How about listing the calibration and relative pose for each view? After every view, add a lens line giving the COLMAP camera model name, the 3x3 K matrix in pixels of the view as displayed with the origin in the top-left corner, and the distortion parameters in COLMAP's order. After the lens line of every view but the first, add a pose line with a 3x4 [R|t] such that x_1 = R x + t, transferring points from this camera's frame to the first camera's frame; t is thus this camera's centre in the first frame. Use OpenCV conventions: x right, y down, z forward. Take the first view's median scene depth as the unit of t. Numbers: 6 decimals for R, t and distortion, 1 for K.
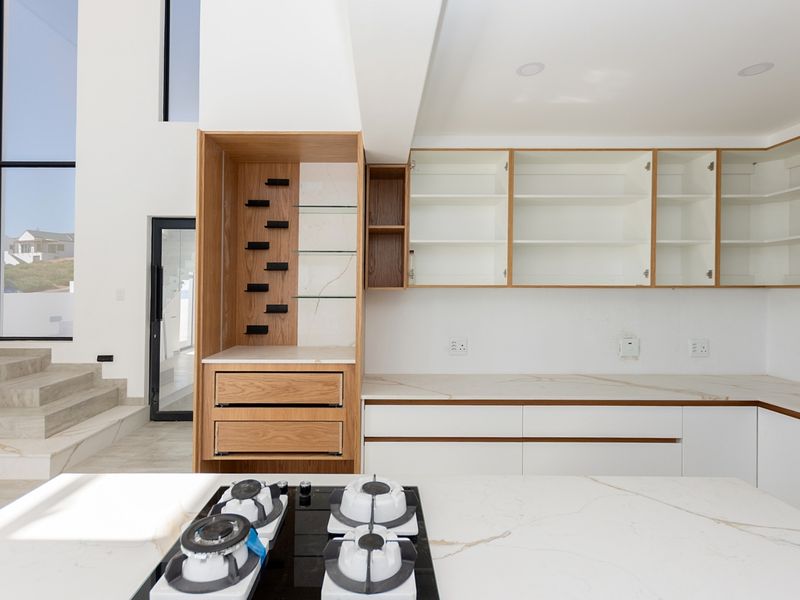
lens RADIAL K [[419.6, 0, 377.9], [0, 419.6, 288.7], [0, 0, 1]] dist [0.008589, 0.000810]
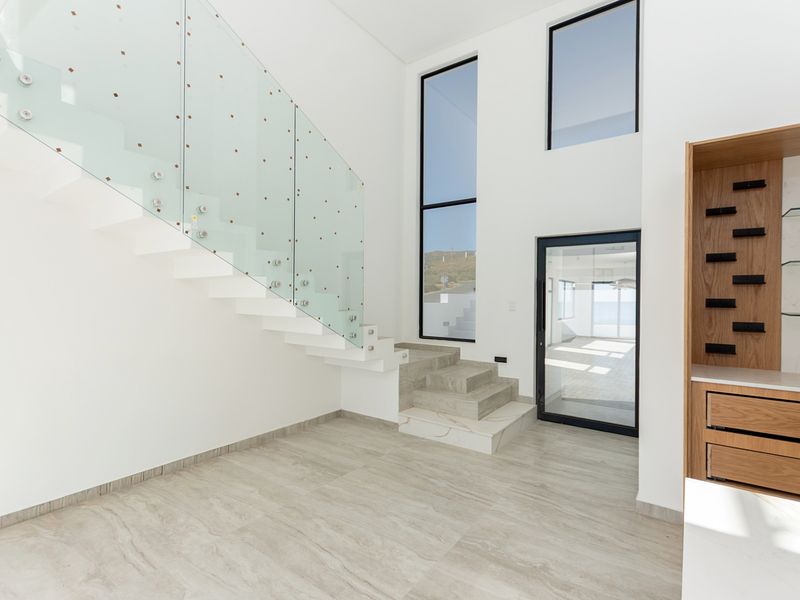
lens RADIAL K [[396.6, 0, 400.0], [0, 396.6, 300.0], [0, 0, 1]] dist [0.000545, -0.000030]
pose [[0.813462, 0.008497, -0.581556, -0.353790], [-0.007957, 0.999962, 0.003481, -0.006628], [0.581564, 0.001796, 0.813499, -0.116947]]
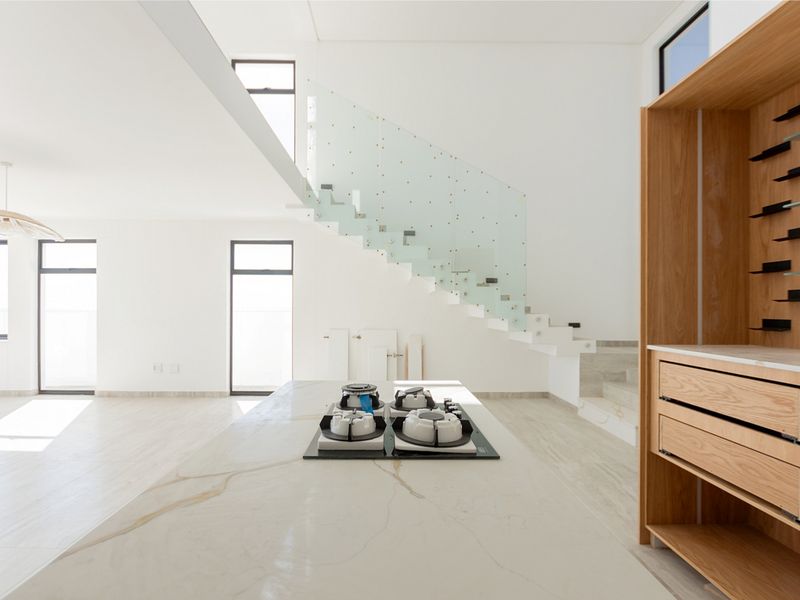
lens RADIAL K [[401.0, 0, 390.4], [0, 401.0, 307.9], [0, 0, 1]] dist [-0.004557, -0.000959]
pose [[0.019808, -0.002096, -0.999802, 0.389605], [-0.002187, 0.999995, -0.002140, 0.070926], [0.999801, 0.002229, 0.019803, 0.323057]]
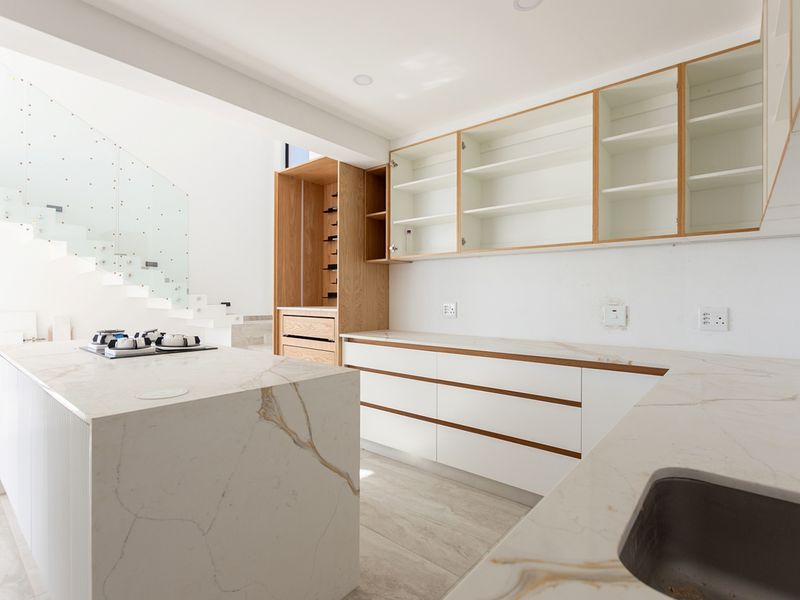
lens RADIAL K [[404.5, 0, 390.5], [0, 404.5, 296.7], [0, 0, 1]] dist [0.002282, -0.000002]
pose [[0.759819, 0.001084, -0.650134, 0.799958], [-0.003128, 0.999993, -0.001988, 0.104391], [0.650127, 0.003544, 0.759817, 0.048842]]
